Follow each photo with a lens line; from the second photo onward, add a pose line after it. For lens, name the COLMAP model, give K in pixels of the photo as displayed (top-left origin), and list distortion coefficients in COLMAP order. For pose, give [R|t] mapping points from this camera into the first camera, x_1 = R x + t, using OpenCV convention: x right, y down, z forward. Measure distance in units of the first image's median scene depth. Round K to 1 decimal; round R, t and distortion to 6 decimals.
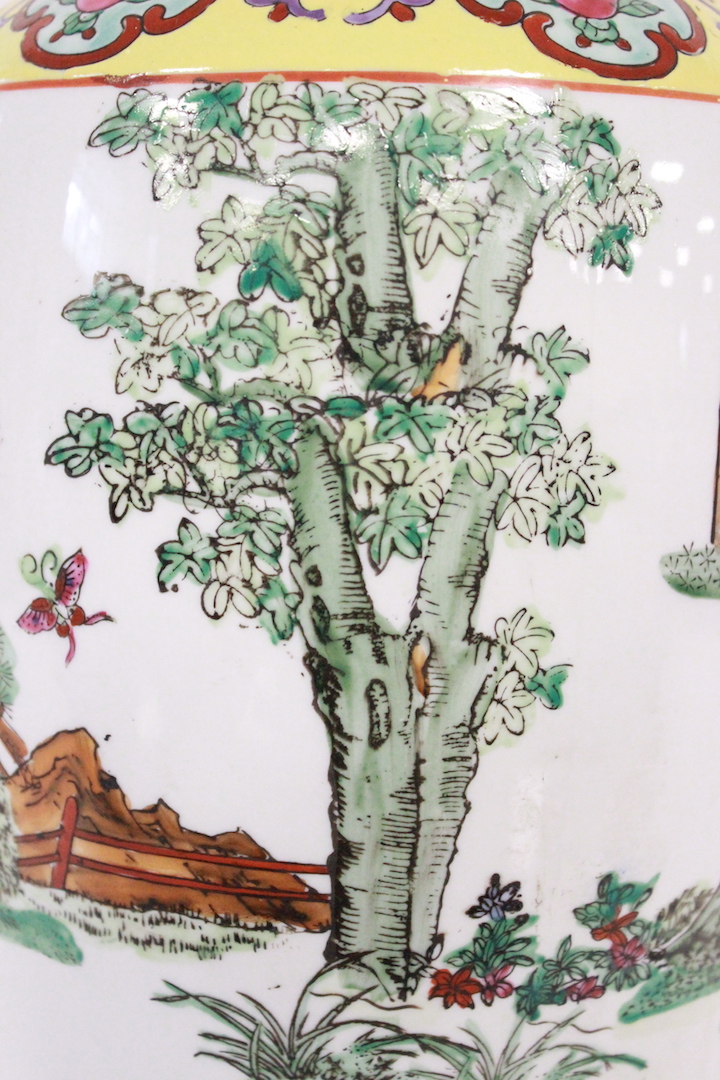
lens RADIAL K [[1782.7, 0, 360.0], [0, 1782.7, 540.0], [0, 0, 1]] dist [0.001497, -0.022631]
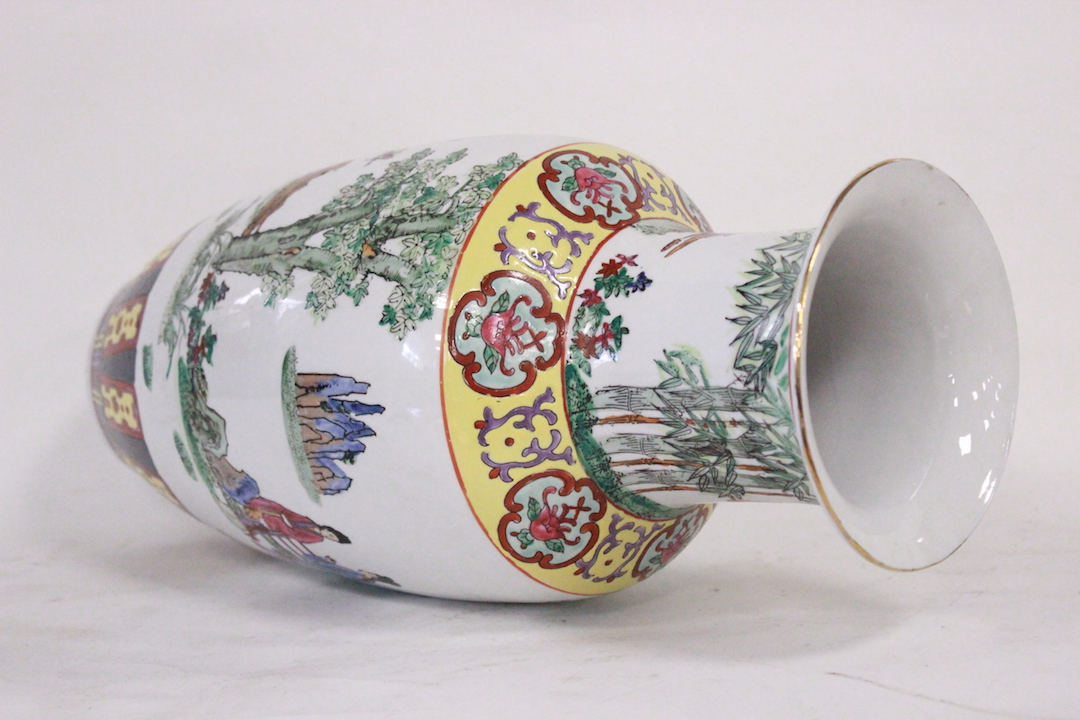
lens RADIAL K [[2151.6, 0, 540.0], [0, 2151.6, 360.0], [0, 0, 1]] dist [0.020424, 0.036853]
pose [[-0.362930, 0.819395, -0.443705, 1.419666], [-0.814882, -0.048145, 0.577624, -2.032285], [0.451940, 0.571205, 0.685183, -0.866297]]
